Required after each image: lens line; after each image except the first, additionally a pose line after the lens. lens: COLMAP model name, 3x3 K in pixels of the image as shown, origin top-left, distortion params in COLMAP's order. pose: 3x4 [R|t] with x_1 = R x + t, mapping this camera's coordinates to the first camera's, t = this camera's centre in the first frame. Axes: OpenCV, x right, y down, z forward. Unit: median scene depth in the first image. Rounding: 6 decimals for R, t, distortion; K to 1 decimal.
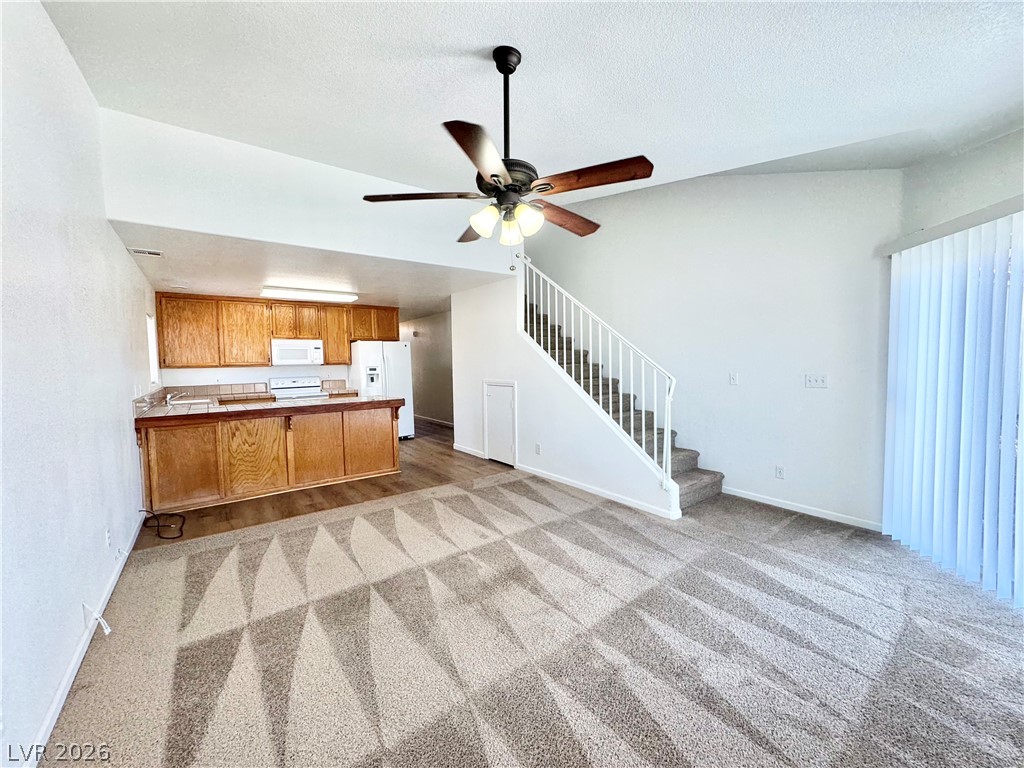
lens RADIAL K [[409.3, 0, 512.0], [0, 409.3, 384.0], [0, 0, 1]] dist [-0.000283, -0.000035]
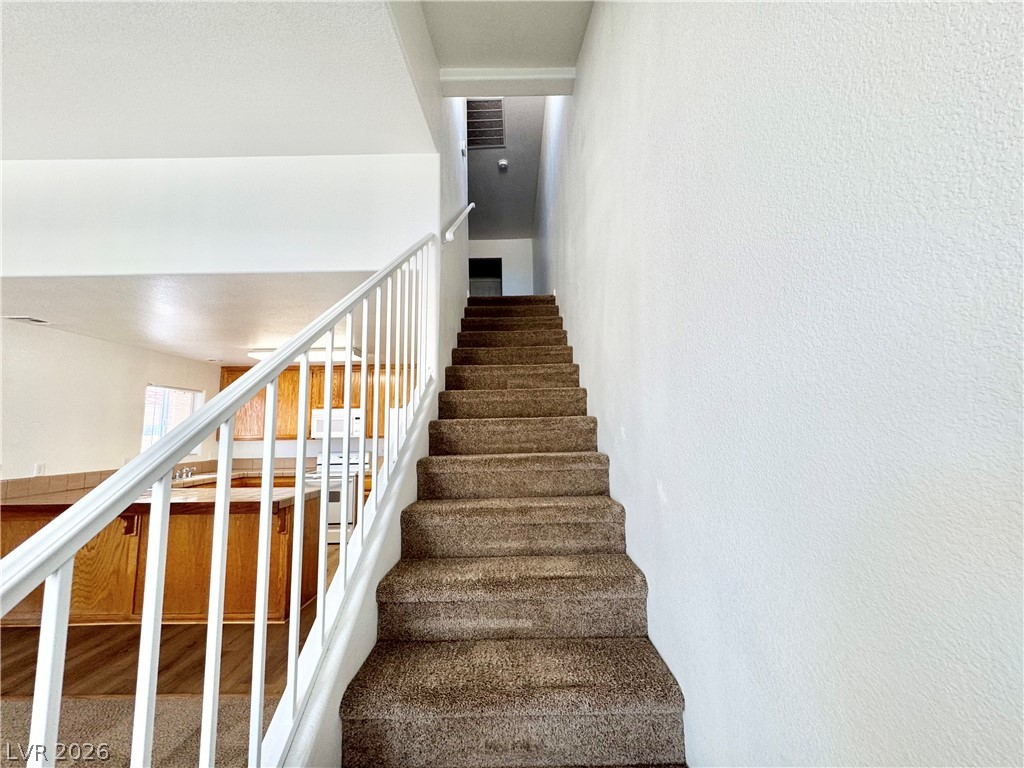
lens RADIAL K [[409.3, 0, 512.0], [0, 409.3, 384.0], [0, 0, 1]] dist [-0.000283, -0.000035]
pose [[0.804588, -0.065217, -0.590242, 0.312164], [-0.029934, 0.988233, -0.149997, -0.043119], [0.593079, 0.138354, 0.793168, 0.552933]]
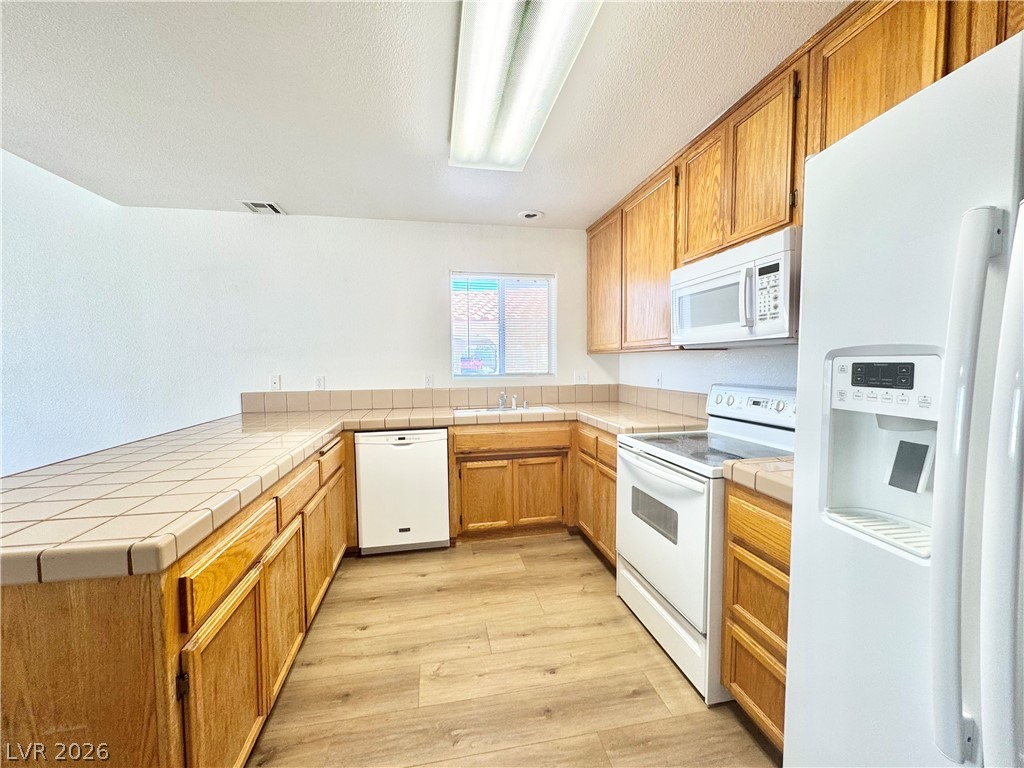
lens RADIAL K [[409.3, 0, 512.0], [0, 409.3, 384.0], [0, 0, 1]] dist [-0.000283, -0.000035]
pose [[-0.428825, 0.071195, -0.900578, -0.221179], [-0.036966, 0.994672, 0.096236, -0.044391], [0.902631, 0.074559, -0.423908, 1.060145]]
